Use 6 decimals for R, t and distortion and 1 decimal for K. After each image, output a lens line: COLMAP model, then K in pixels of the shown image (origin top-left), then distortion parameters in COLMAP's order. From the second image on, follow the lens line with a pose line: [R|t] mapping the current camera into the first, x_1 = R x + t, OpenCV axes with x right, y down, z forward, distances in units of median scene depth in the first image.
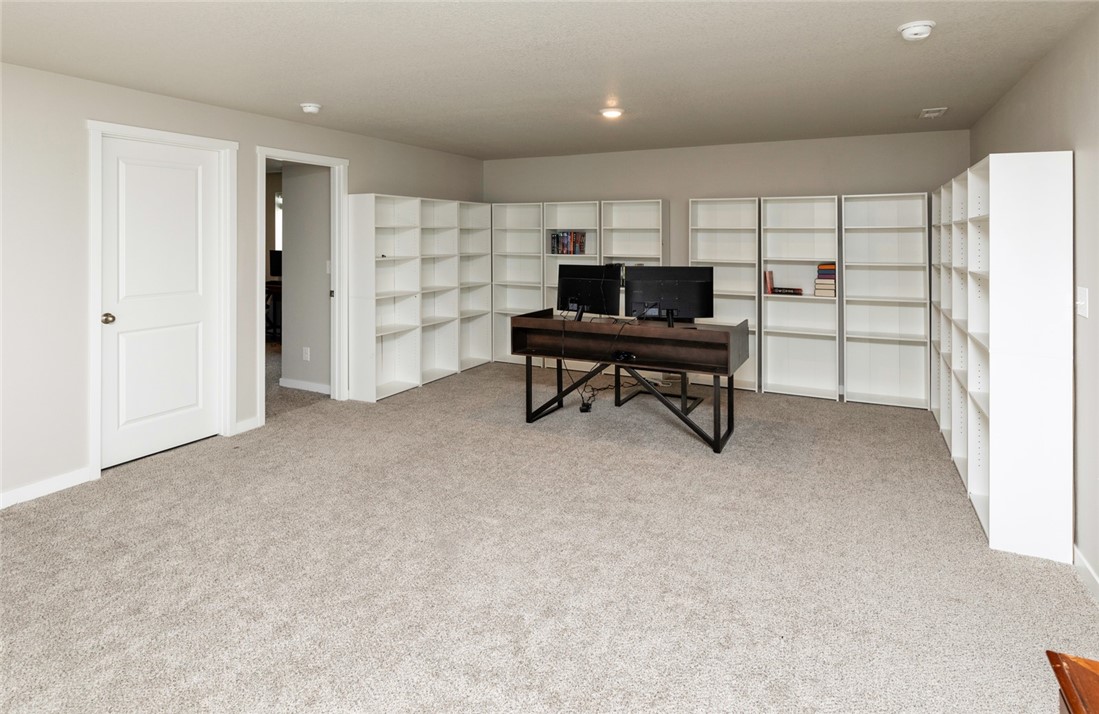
lens RADIAL K [[592.6, 0, 551.0], [0, 592.6, 351.9], [0, 0, 1]] dist [-0.001822, -0.000031]
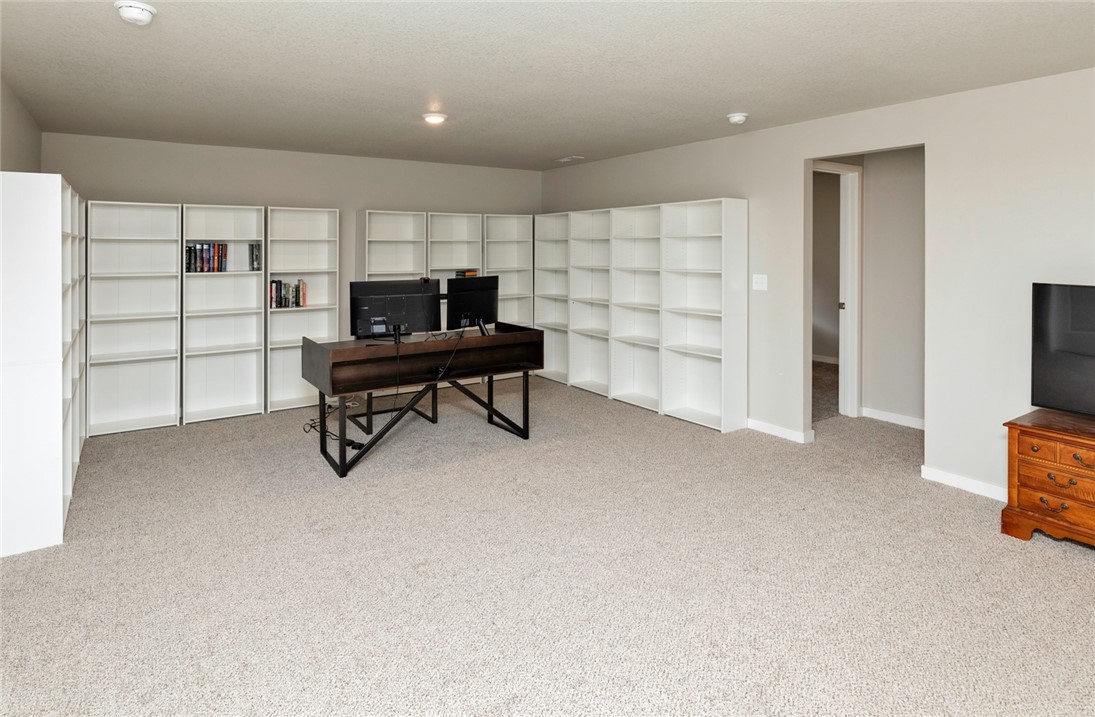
lens RADIAL K [[604.3, 0, 548.2], [0, 604.3, 362.1], [0, 0, 1]] dist [0.000600, -0.000521]
pose [[0.495220, -0.163789, 0.853189, -0.479692], [0.168453, 0.981532, 0.090652, -0.052418], [-0.852280, 0.098830, 0.513665, 0.258713]]
